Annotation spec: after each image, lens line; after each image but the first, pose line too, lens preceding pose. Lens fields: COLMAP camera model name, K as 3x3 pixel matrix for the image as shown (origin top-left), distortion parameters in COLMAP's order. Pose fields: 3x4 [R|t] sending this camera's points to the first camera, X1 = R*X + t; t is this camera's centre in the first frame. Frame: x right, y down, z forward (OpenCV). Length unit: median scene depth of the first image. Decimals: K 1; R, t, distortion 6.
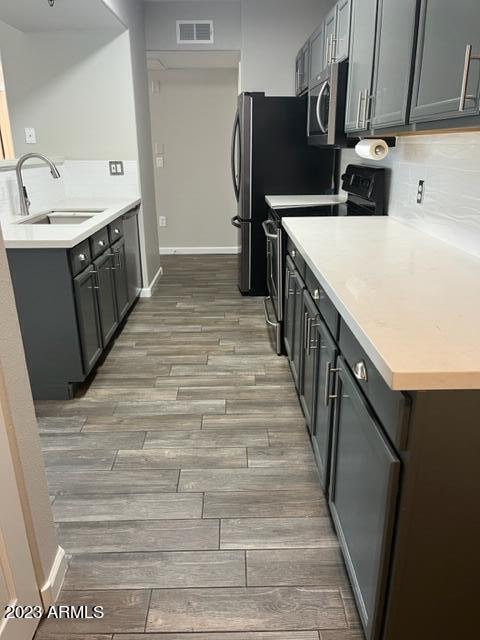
lens RADIAL K [[485.3, 0, 240.4], [0, 485.3, 319.9], [0, 0, 1]] dist [-0.009326, -0.001170]
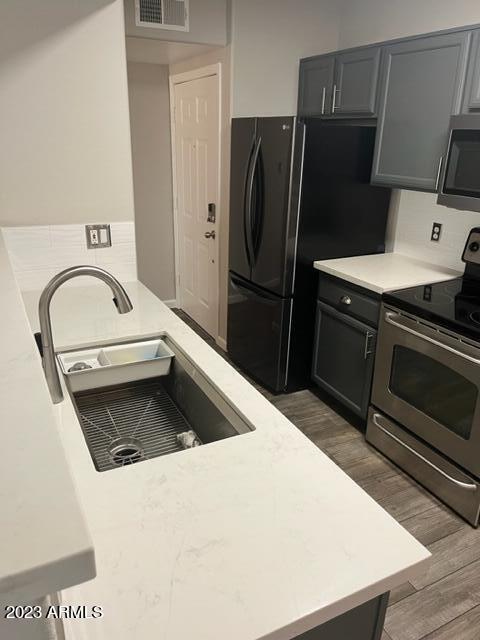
lens RADIAL K [[485.3, 0, 239.4], [0, 485.3, 319.7], [0, 0, 1]] dist [-0.009326, -0.001170]
pose [[0.902490, -0.126859, 0.411605, -0.354940], [0.121475, 0.991815, 0.039335, -0.217636], [-0.413226, 0.014500, 0.910513, 0.410098]]
